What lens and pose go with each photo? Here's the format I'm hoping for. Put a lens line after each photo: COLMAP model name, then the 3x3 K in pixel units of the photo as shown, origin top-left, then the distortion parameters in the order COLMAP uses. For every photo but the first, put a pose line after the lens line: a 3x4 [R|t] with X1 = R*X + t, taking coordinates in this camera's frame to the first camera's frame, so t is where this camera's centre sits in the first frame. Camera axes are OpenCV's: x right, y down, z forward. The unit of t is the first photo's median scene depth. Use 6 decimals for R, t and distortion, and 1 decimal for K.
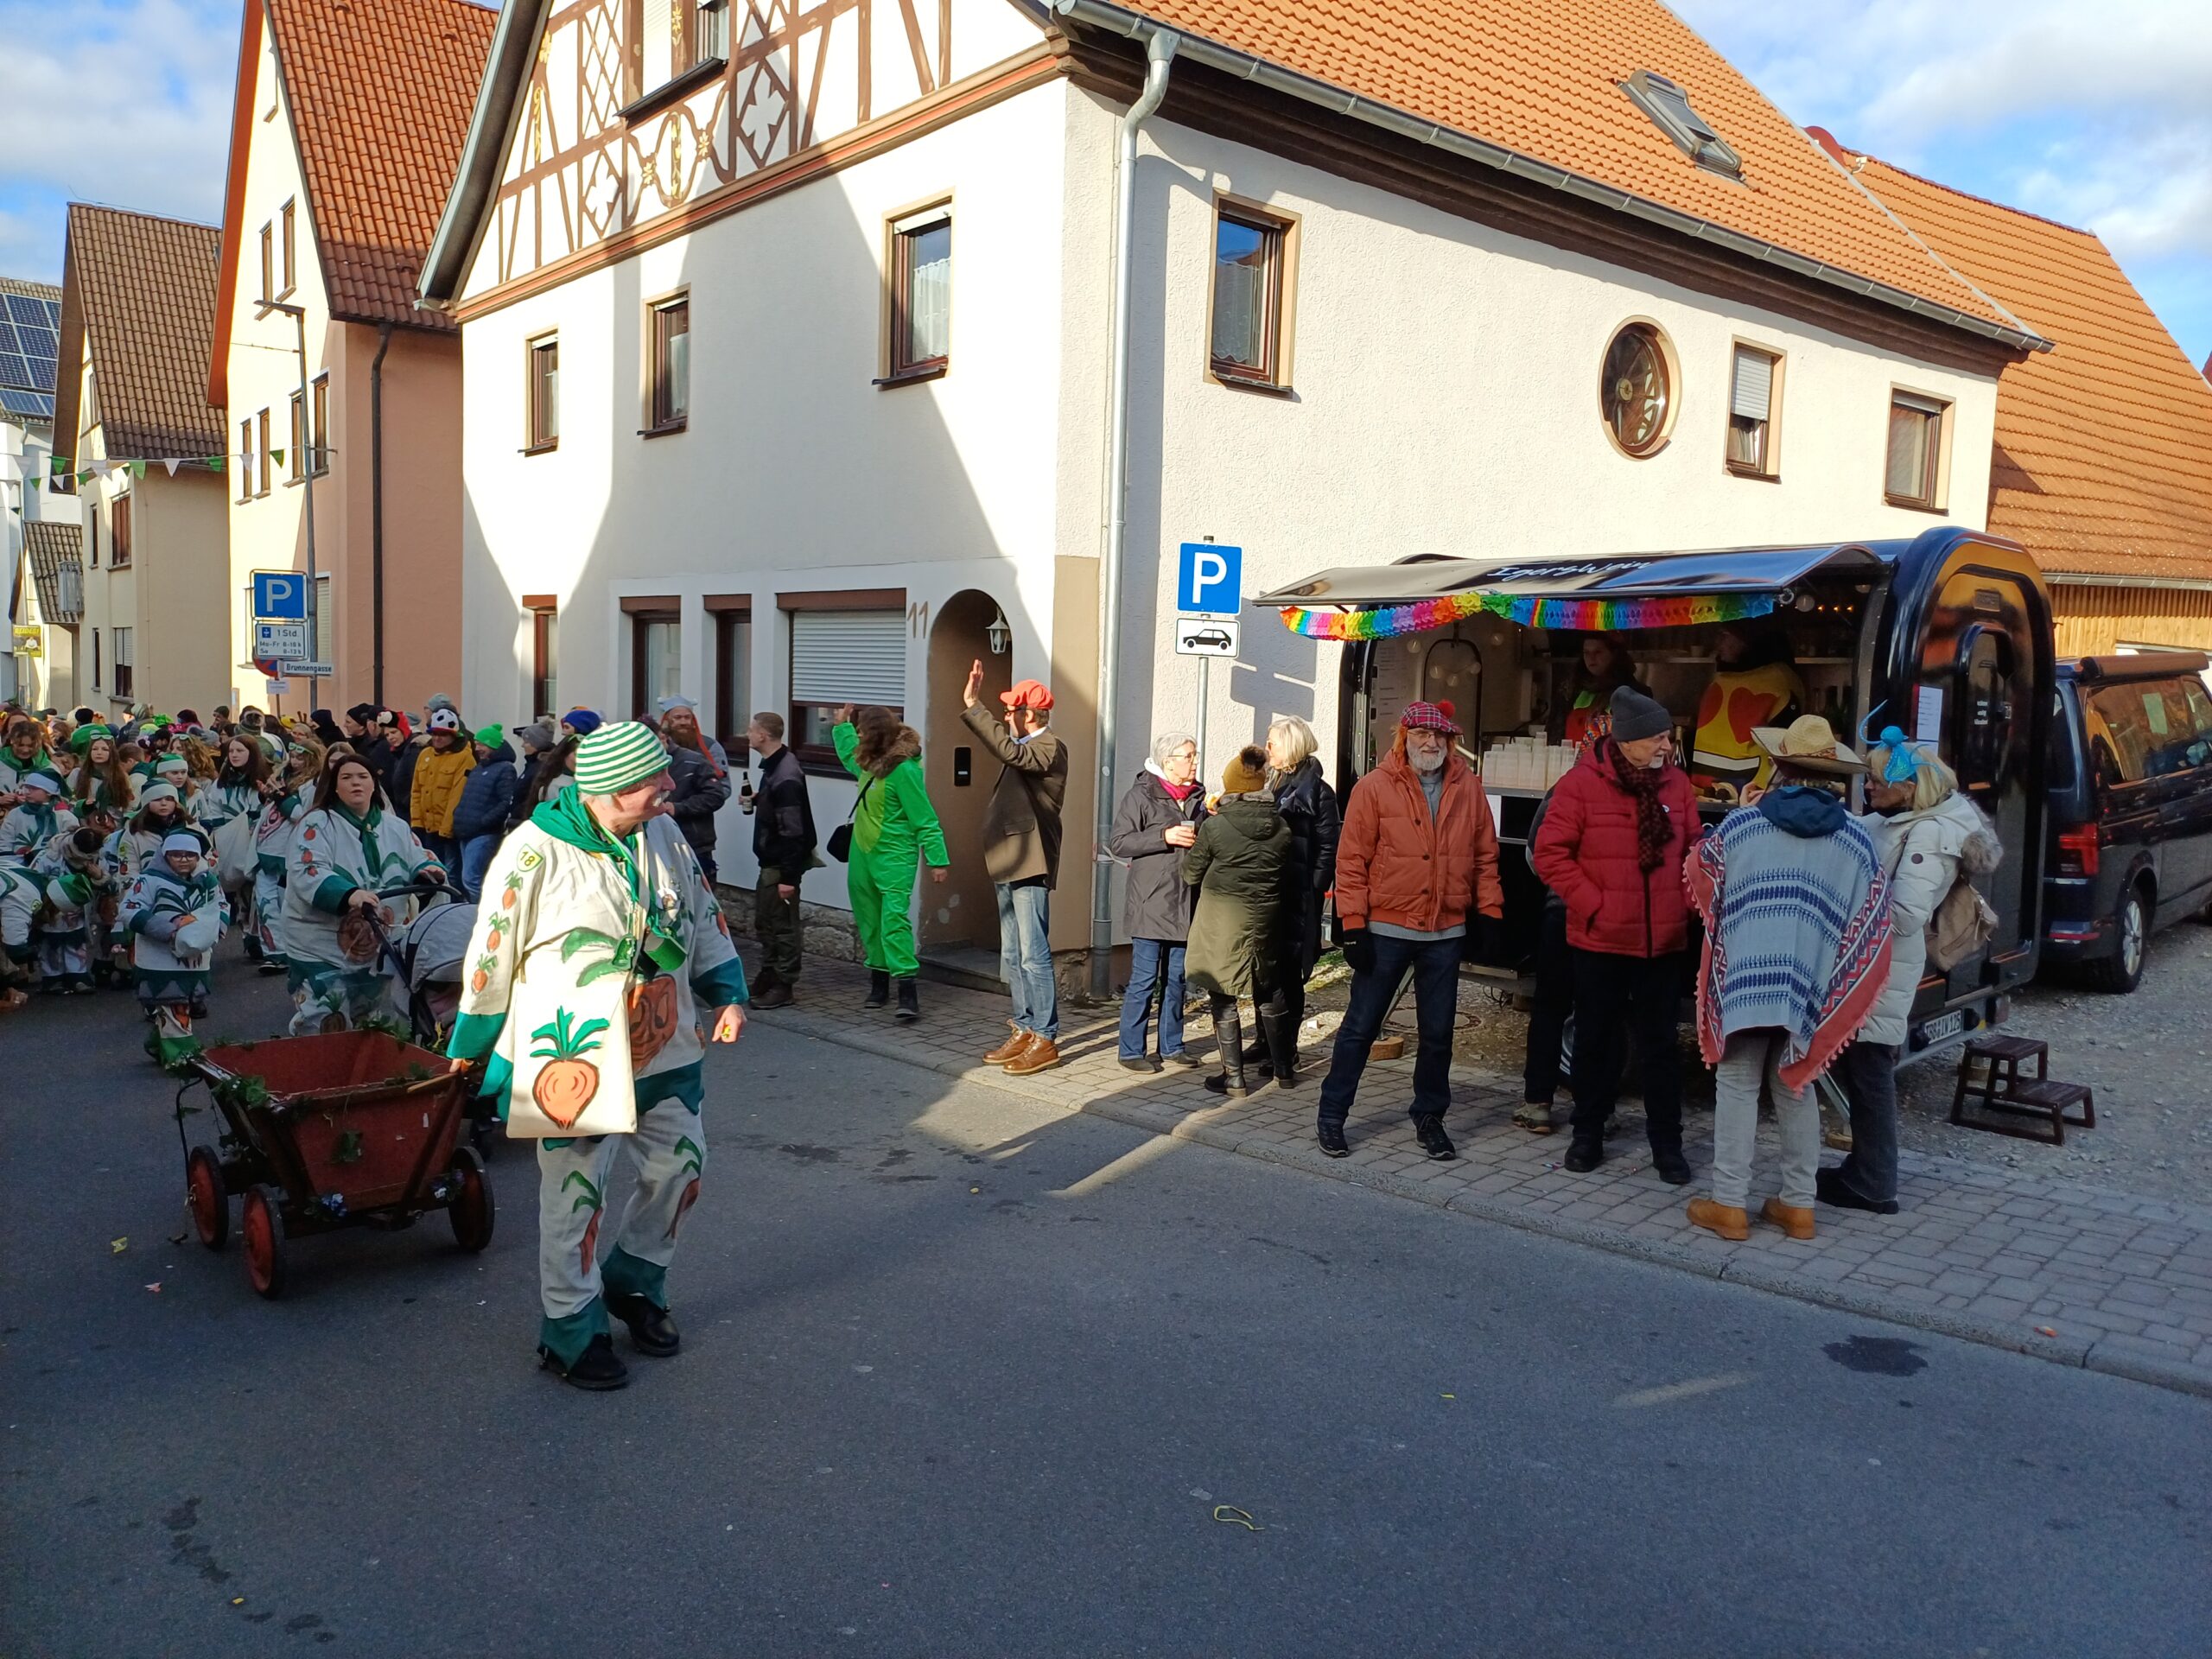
lens RADIAL K [[1593.8, 0, 1110.7], [0, 1593.8, 807.4], [0, 0, 1]] dist [0.082811, -0.102453]
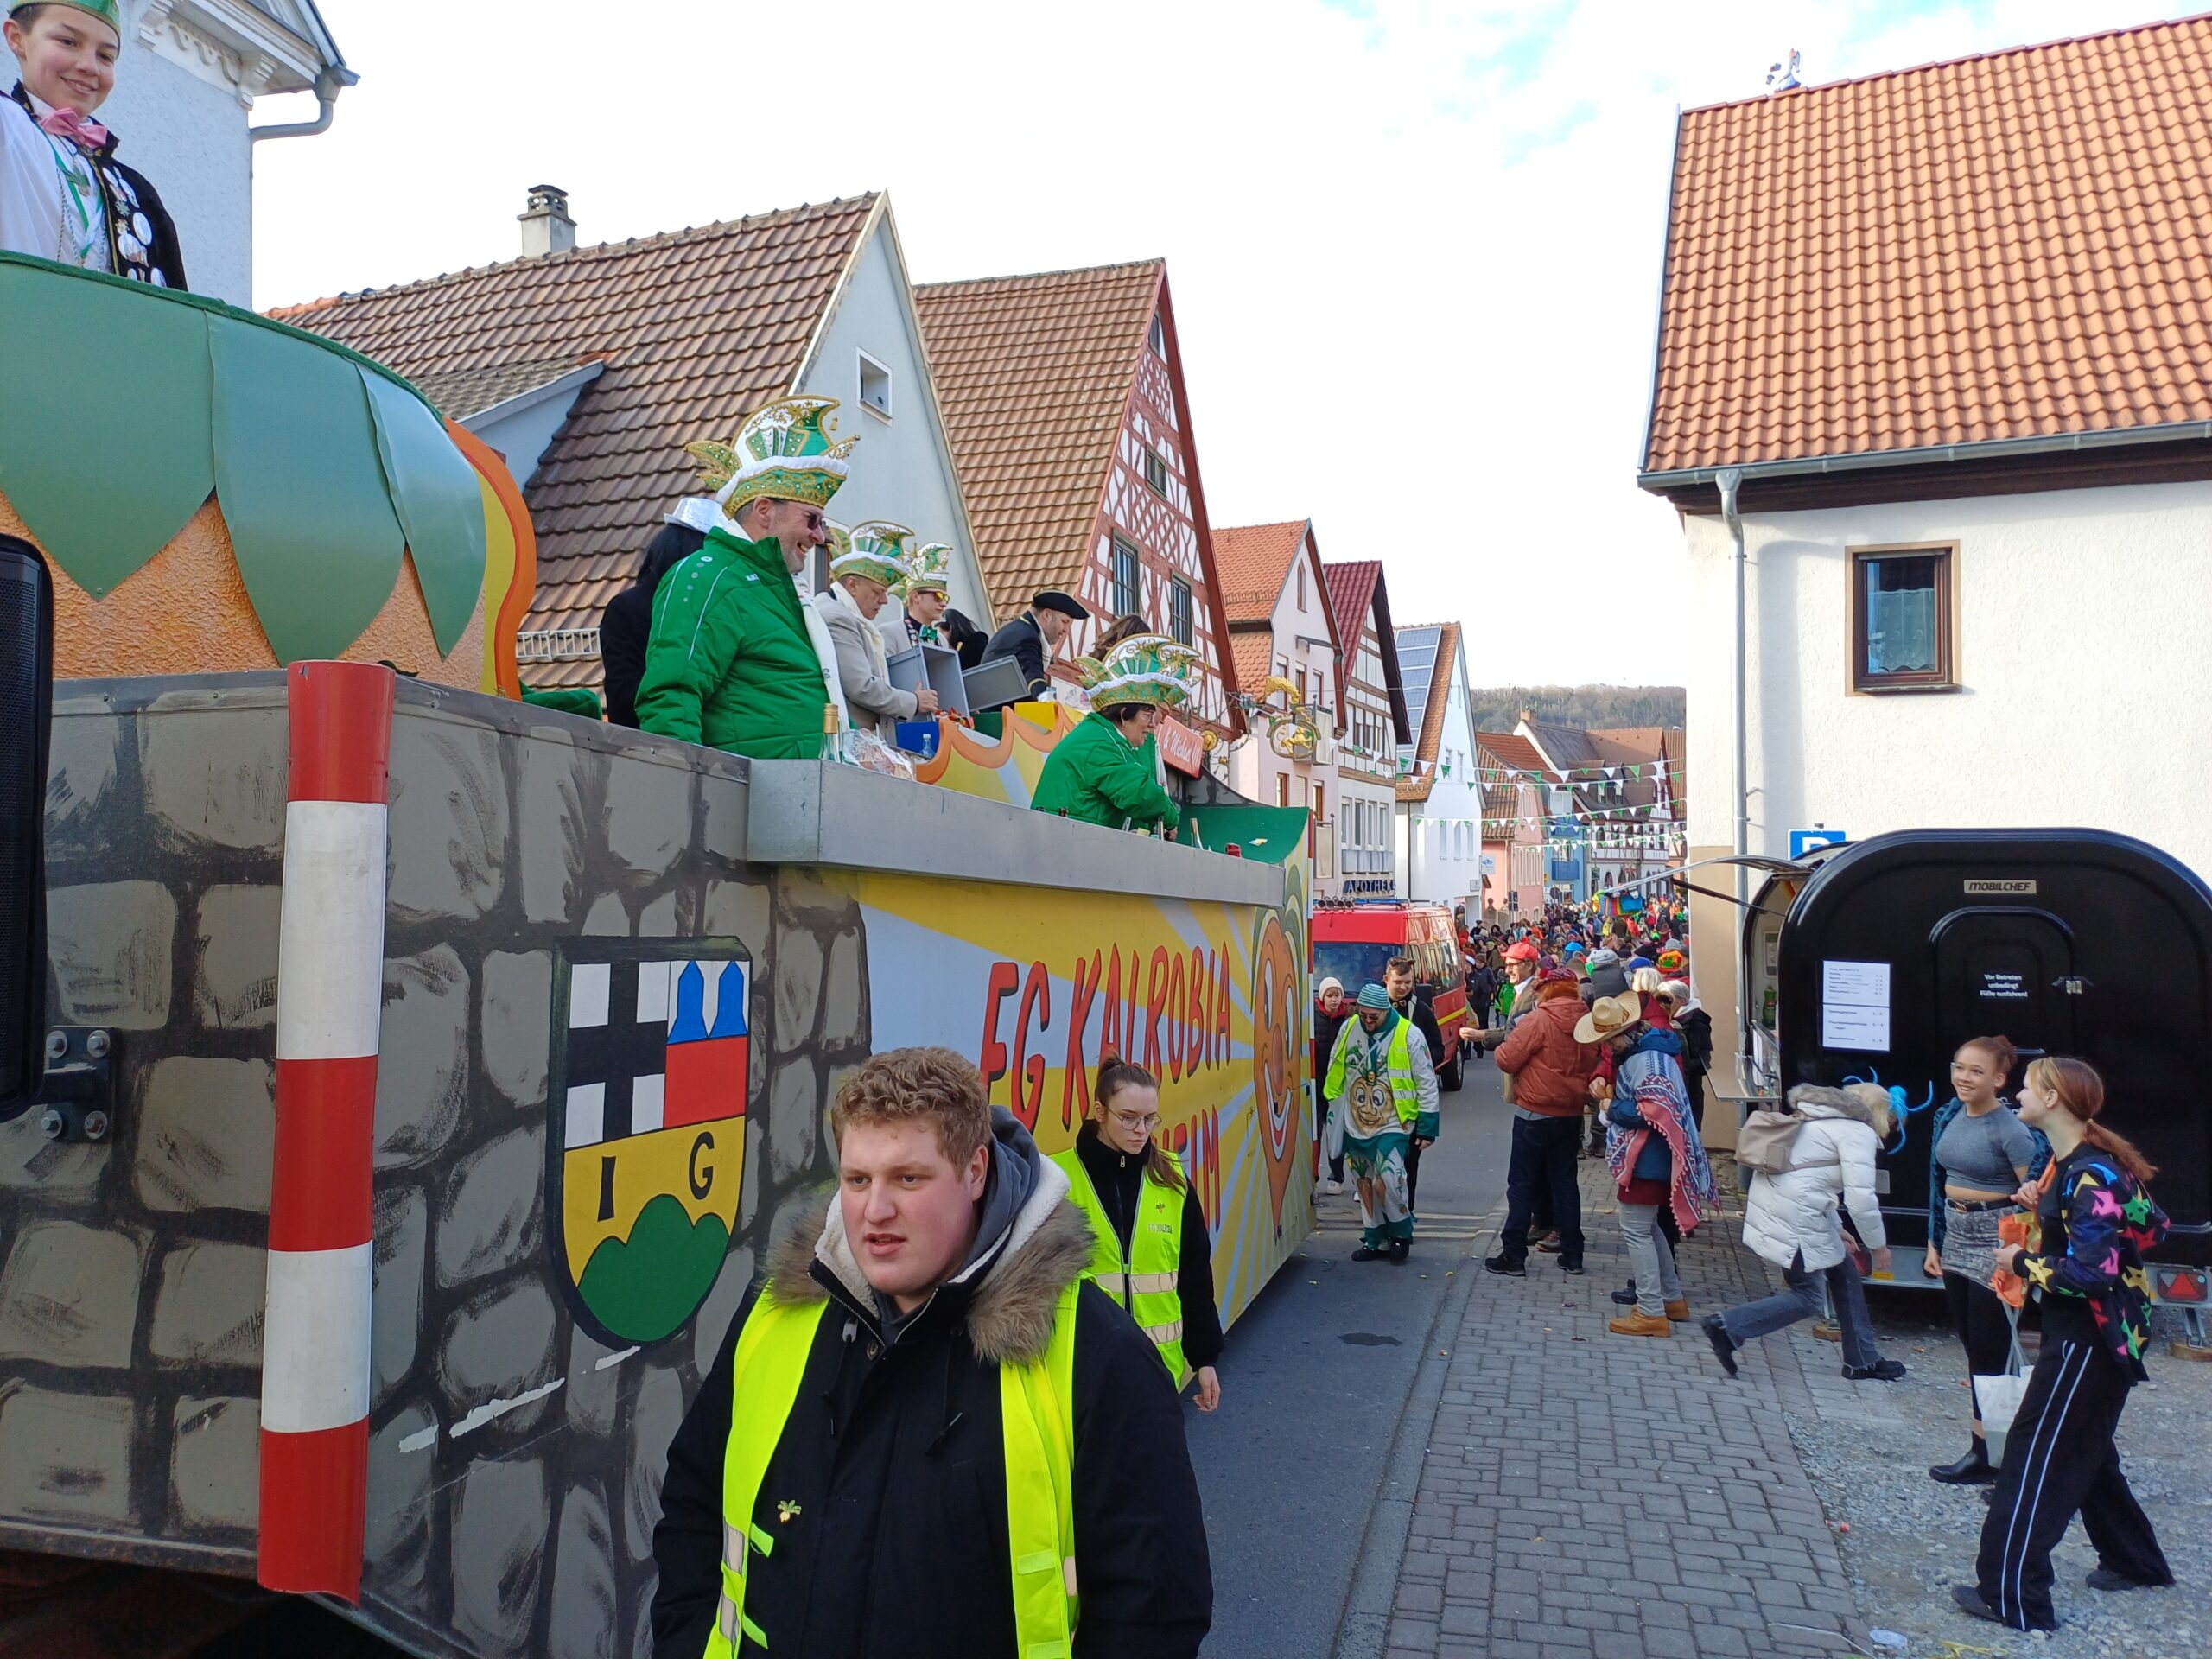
lens RADIAL K [[1593.3, 0, 1081.1], [0, 1593.3, 819.9], [0, 0, 1]] dist [-0.001444, 0.000553]
pose [[0.442209, -0.059317, -0.894948, 0.913070], [-0.067210, 0.992814, -0.099013, -0.012326], [0.894390, 0.103934, 0.435045, -0.046652]]
